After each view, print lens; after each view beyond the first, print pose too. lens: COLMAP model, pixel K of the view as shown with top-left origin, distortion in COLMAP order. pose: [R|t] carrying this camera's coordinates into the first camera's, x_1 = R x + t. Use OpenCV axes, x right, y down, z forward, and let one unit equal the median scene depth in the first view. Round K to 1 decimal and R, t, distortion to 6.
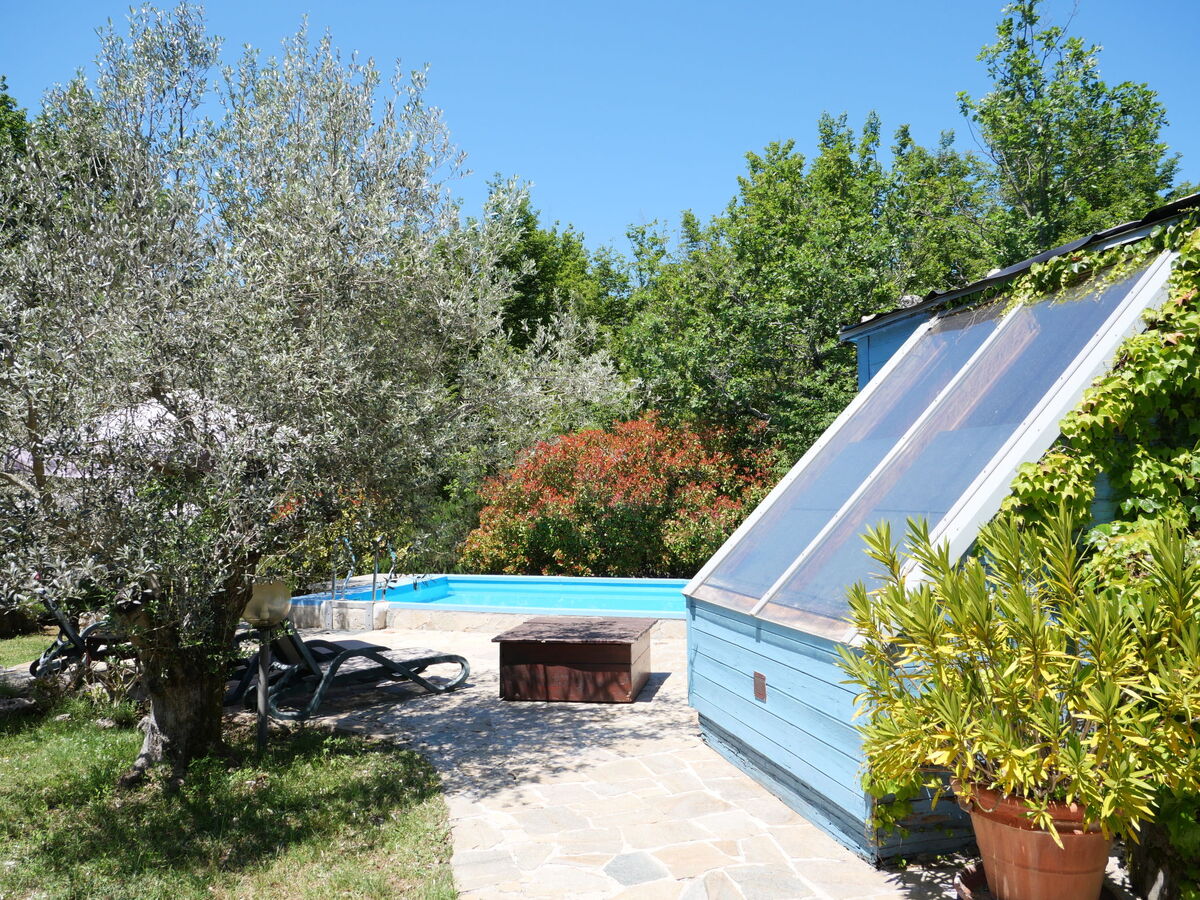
lens RADIAL K [[870.8, 0, 600.0], [0, 870.8, 450.0], [0, 0, 1]] dist [-0.039781, 0.008240]
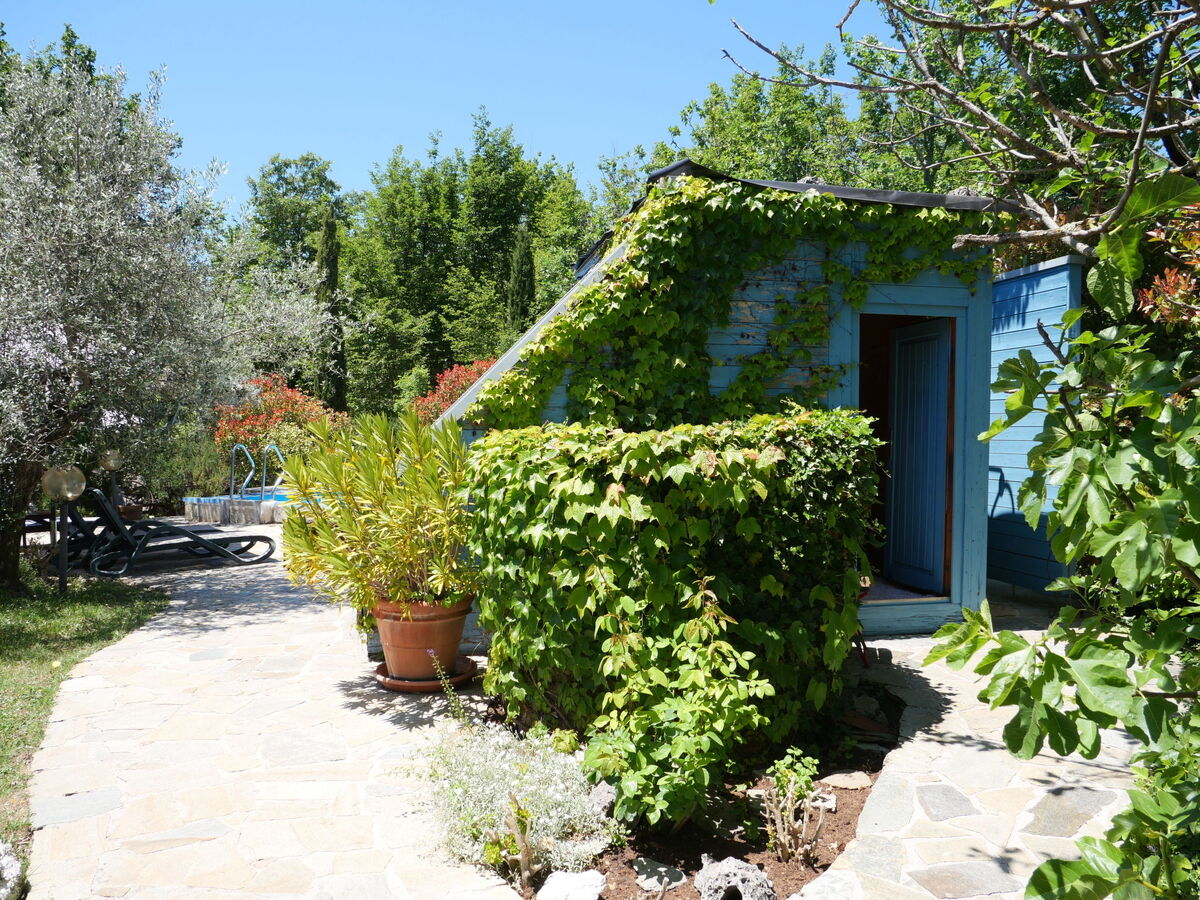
lens RADIAL K [[870.8, 0, 600.0], [0, 870.8, 450.0], [0, 0, 1]] dist [-0.039781, 0.008240]
pose [[0.997630, 0.018491, -0.066281, 0.139389], [-0.012898, 0.996395, 0.083846, 0.001518], [0.067592, -0.082792, 0.994272, -0.067024]]
